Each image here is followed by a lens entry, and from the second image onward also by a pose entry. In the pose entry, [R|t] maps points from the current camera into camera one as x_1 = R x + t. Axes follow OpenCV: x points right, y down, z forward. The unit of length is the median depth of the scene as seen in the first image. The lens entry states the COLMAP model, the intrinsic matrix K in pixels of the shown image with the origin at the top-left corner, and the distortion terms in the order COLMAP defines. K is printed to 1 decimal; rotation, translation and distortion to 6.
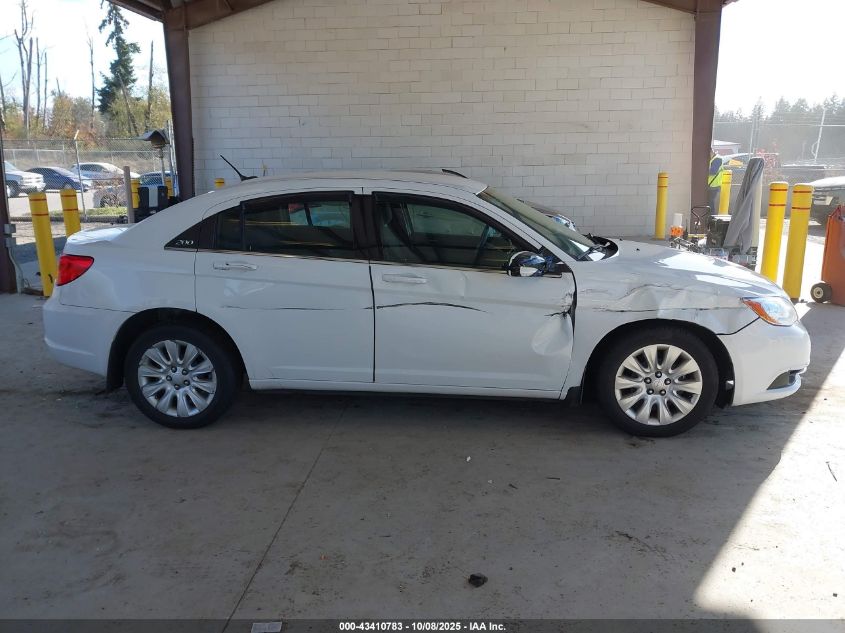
lens RADIAL K [[658.2, 0, 422.5], [0, 658.2, 316.5], [0, 0, 1]] dist [-0.000439, -0.003164]
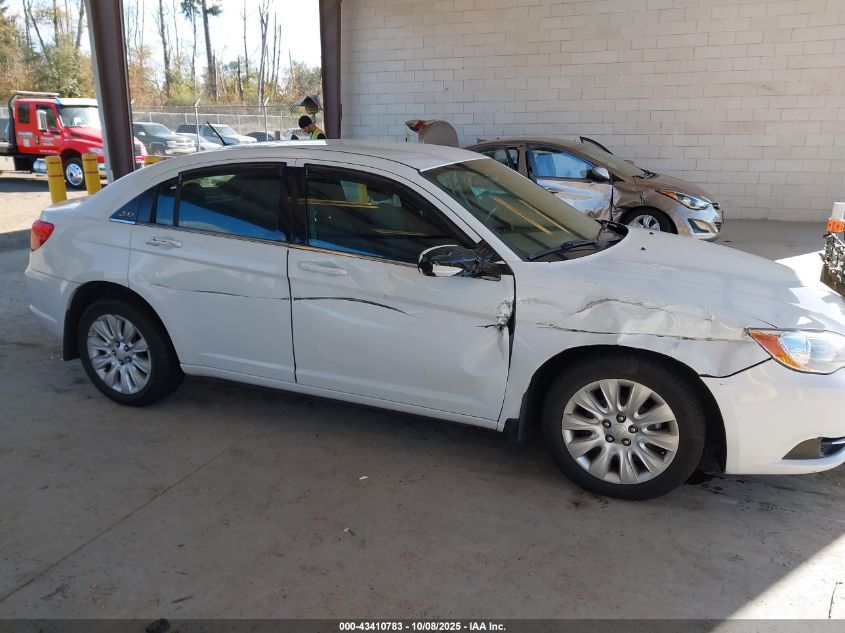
lens RADIAL K [[658.2, 0, 422.5], [0, 658.2, 316.5], [0, 0, 1]] dist [-0.000439, -0.003164]
pose [[0.953350, 0.089360, -0.288337, 0.346543], [-0.075490, 0.995406, 0.058893, -0.054762], [0.292275, -0.034379, 0.955716, 0.215019]]
